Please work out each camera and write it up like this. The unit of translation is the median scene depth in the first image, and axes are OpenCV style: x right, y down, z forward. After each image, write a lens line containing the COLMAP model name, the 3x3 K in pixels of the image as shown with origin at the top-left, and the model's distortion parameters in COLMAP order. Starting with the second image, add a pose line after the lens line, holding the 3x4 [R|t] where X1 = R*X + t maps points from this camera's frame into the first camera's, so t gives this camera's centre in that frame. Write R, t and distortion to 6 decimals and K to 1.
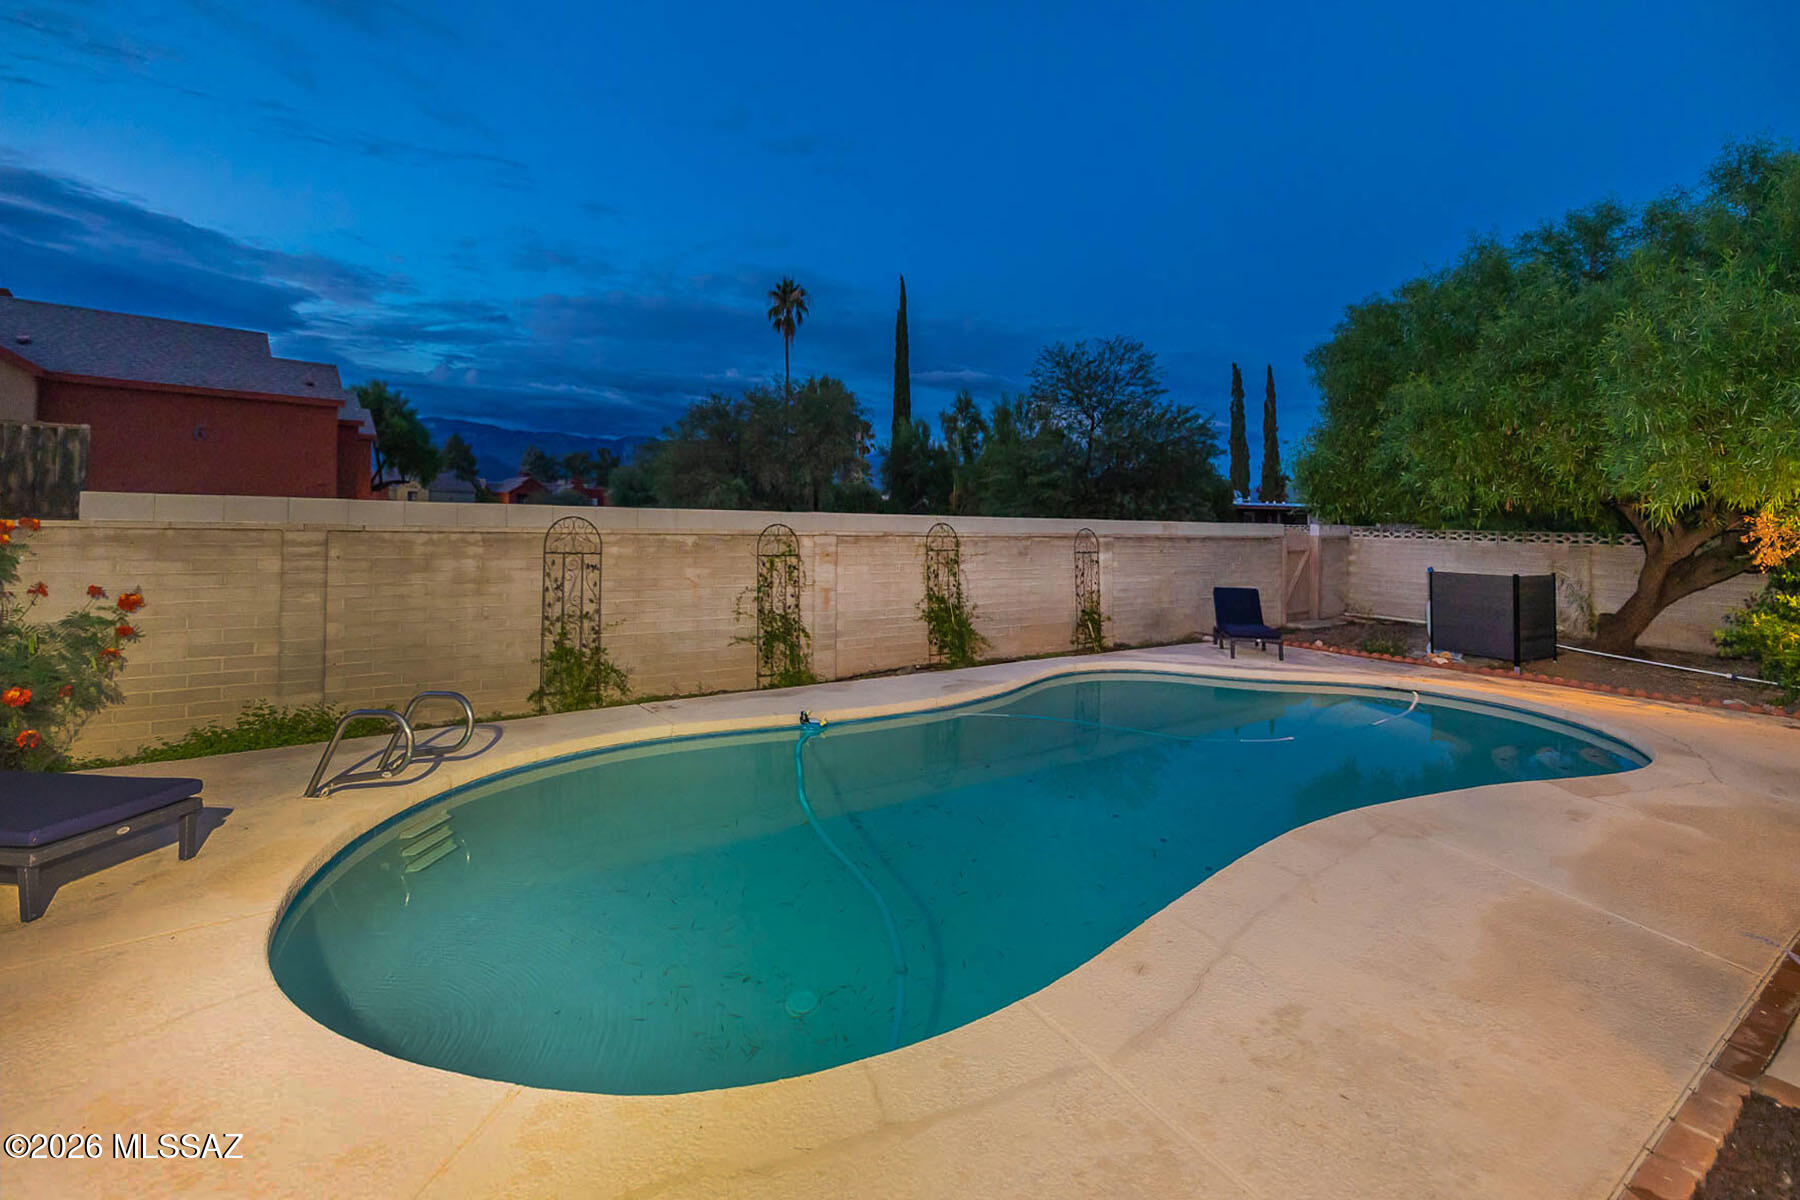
lens RADIAL K [[832.4, 0, 957.1], [0, 832.4, 544.1], [0, 0, 1]] dist [-0.010729, -0.000172]
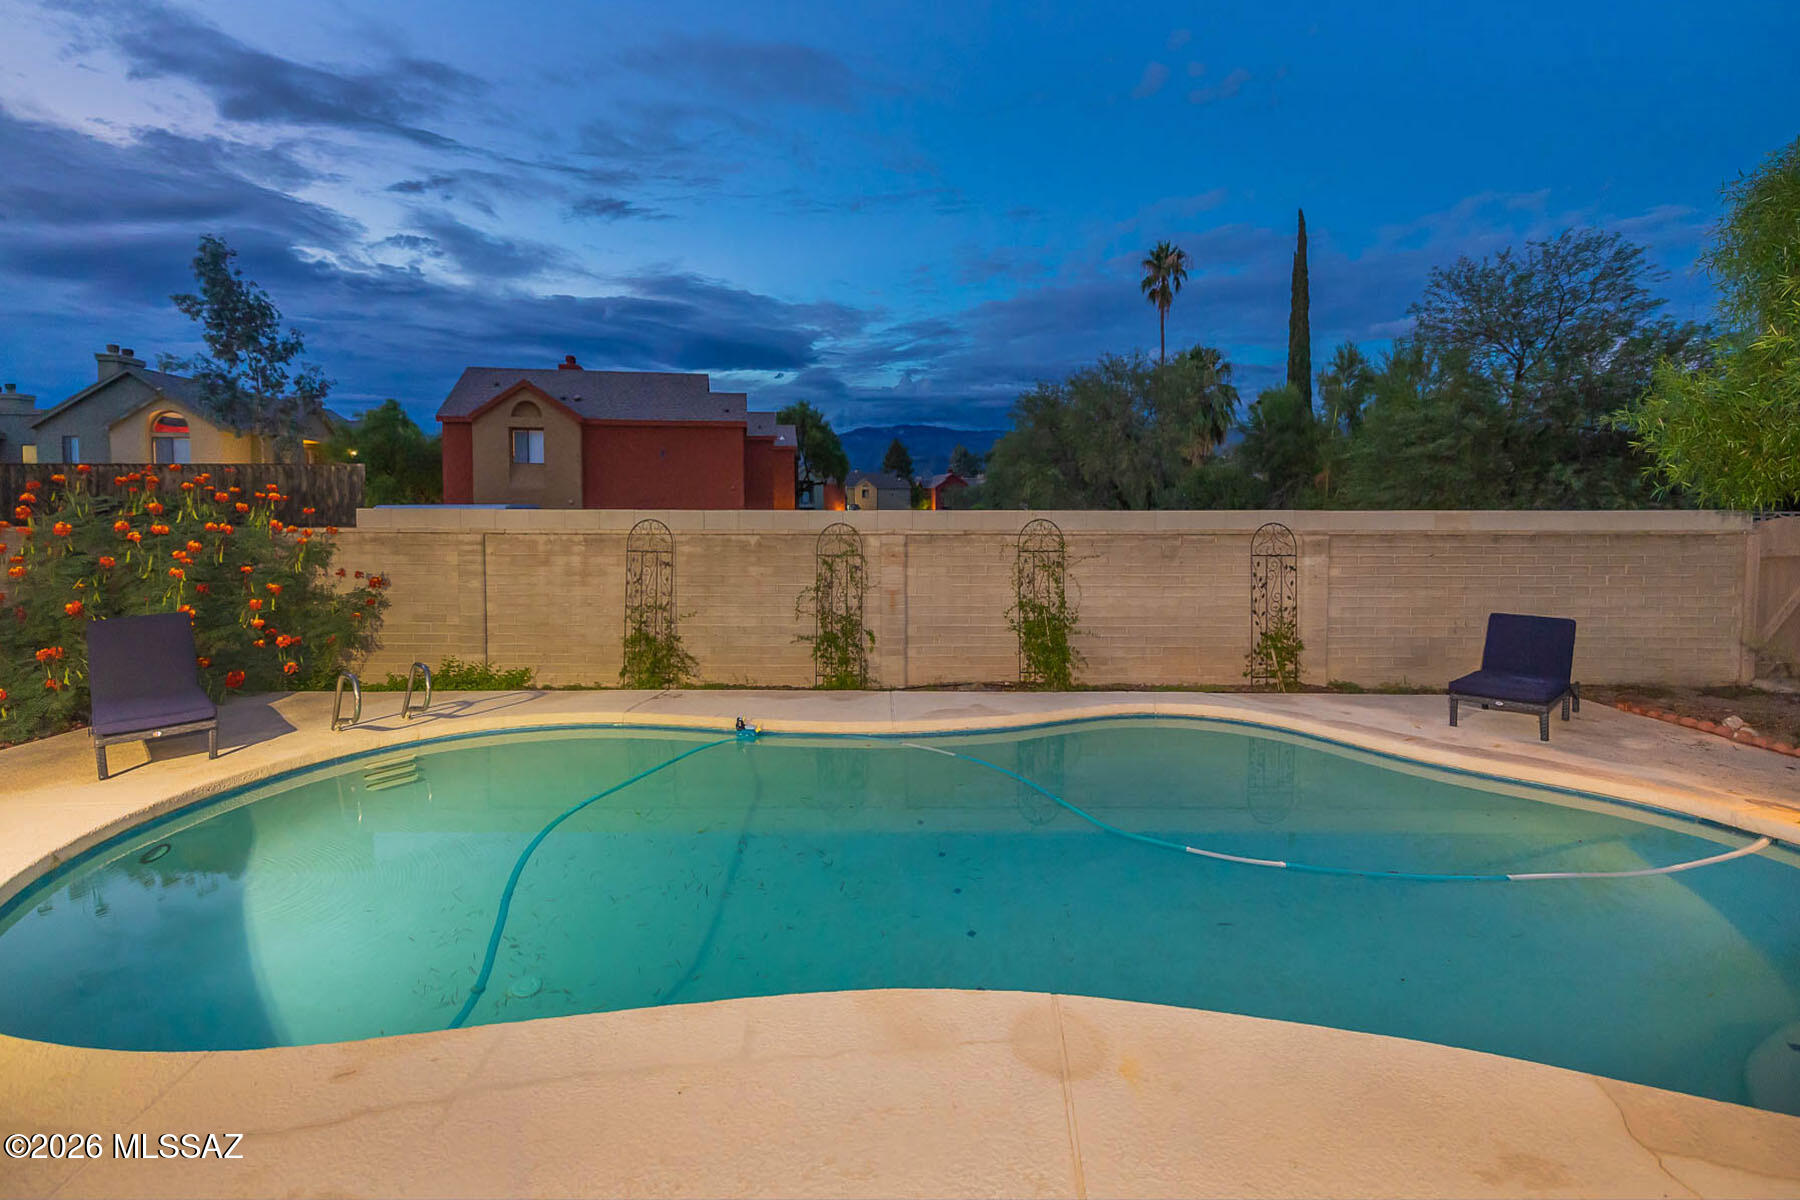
lens RADIAL K [[827.5, 0, 943.3], [0, 827.5, 588.9], [0, 0, 1]] dist [-0.001144, -0.000164]
pose [[0.785331, 0.044571, -0.617469, 0.451928], [0.000391, 0.997369, 0.072491, -0.016336], [0.619075, -0.057170, 0.783248, 0.290298]]
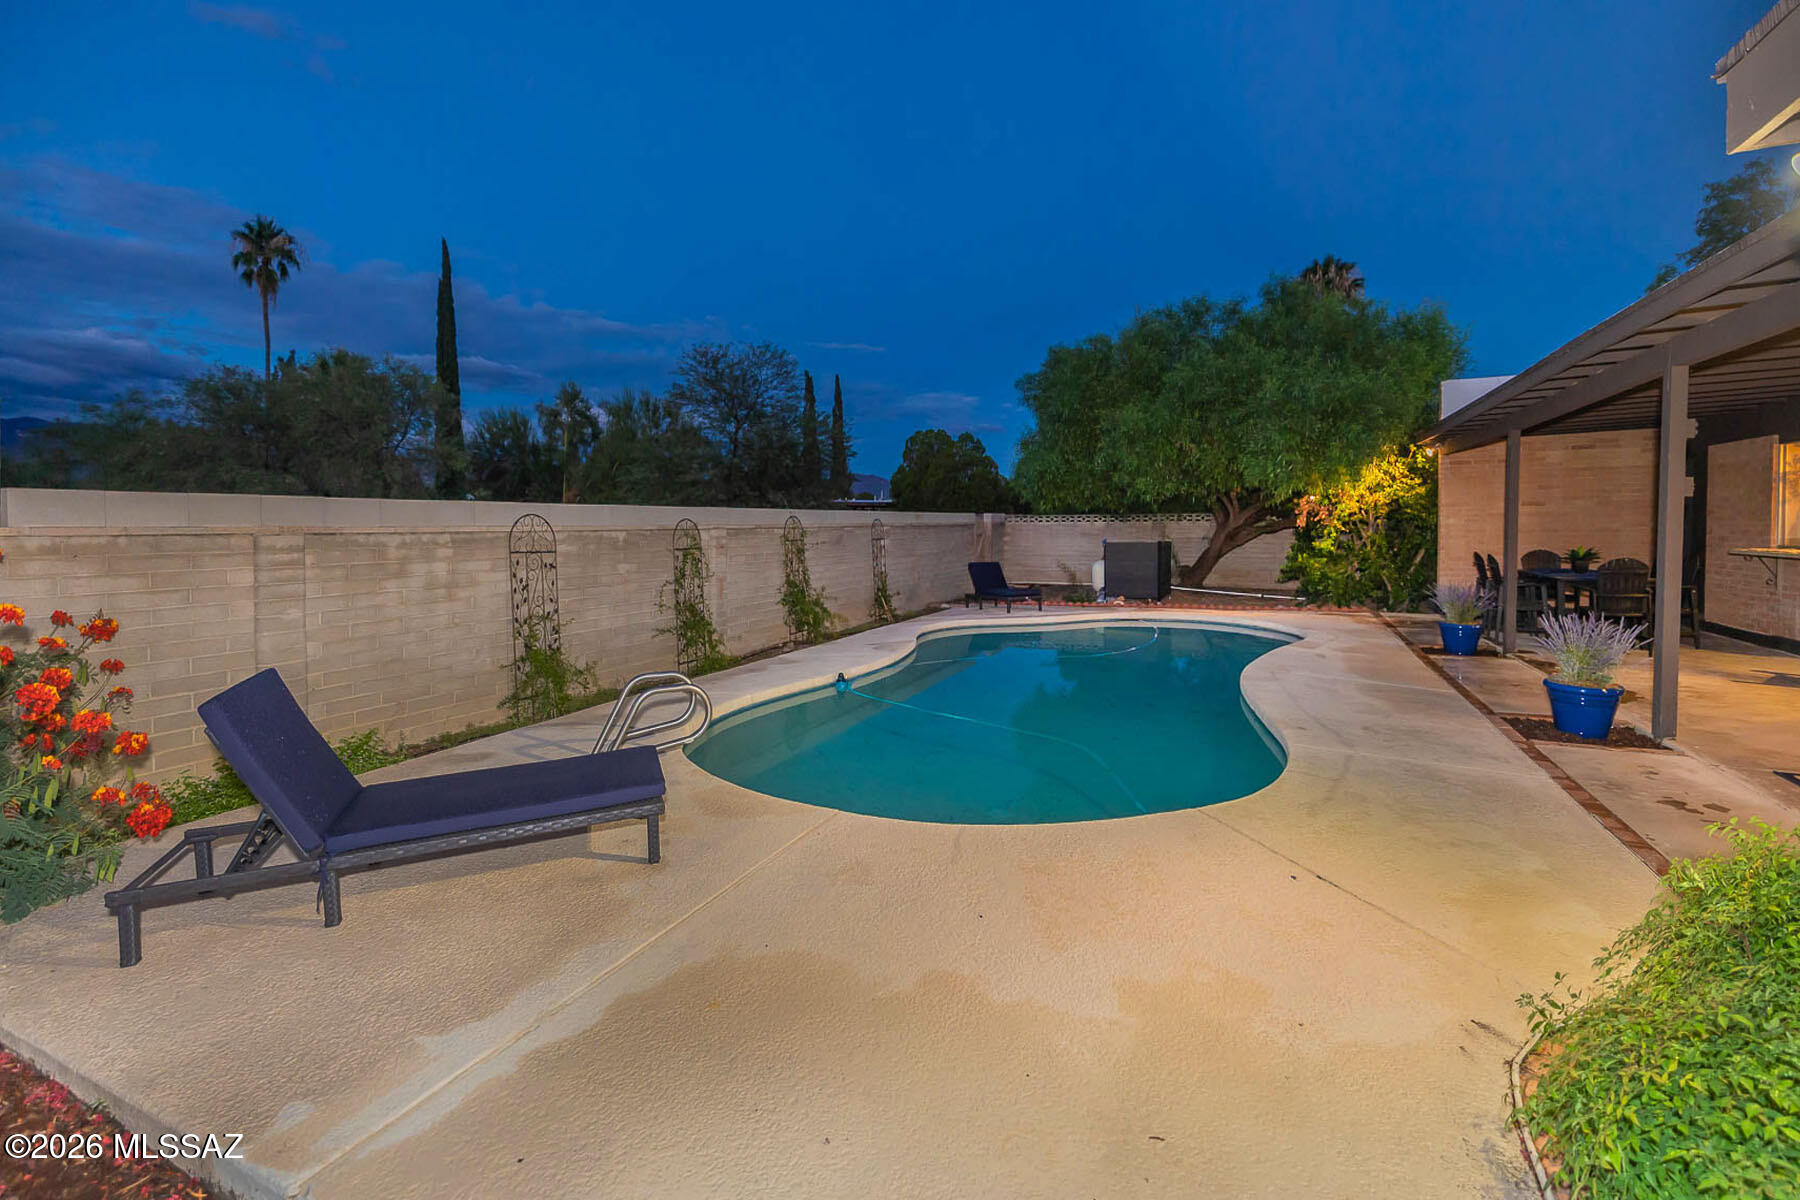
lens RADIAL K [[832.4, 0, 957.1], [0, 832.4, 544.1], [0, 0, 1]] dist [-0.010729, -0.000172]
pose [[0.842118, -0.039000, 0.537881, -0.458579], [0.036535, 0.999216, 0.015249, 0.003997], [-0.538054, 0.006810, 0.842883, -0.061569]]
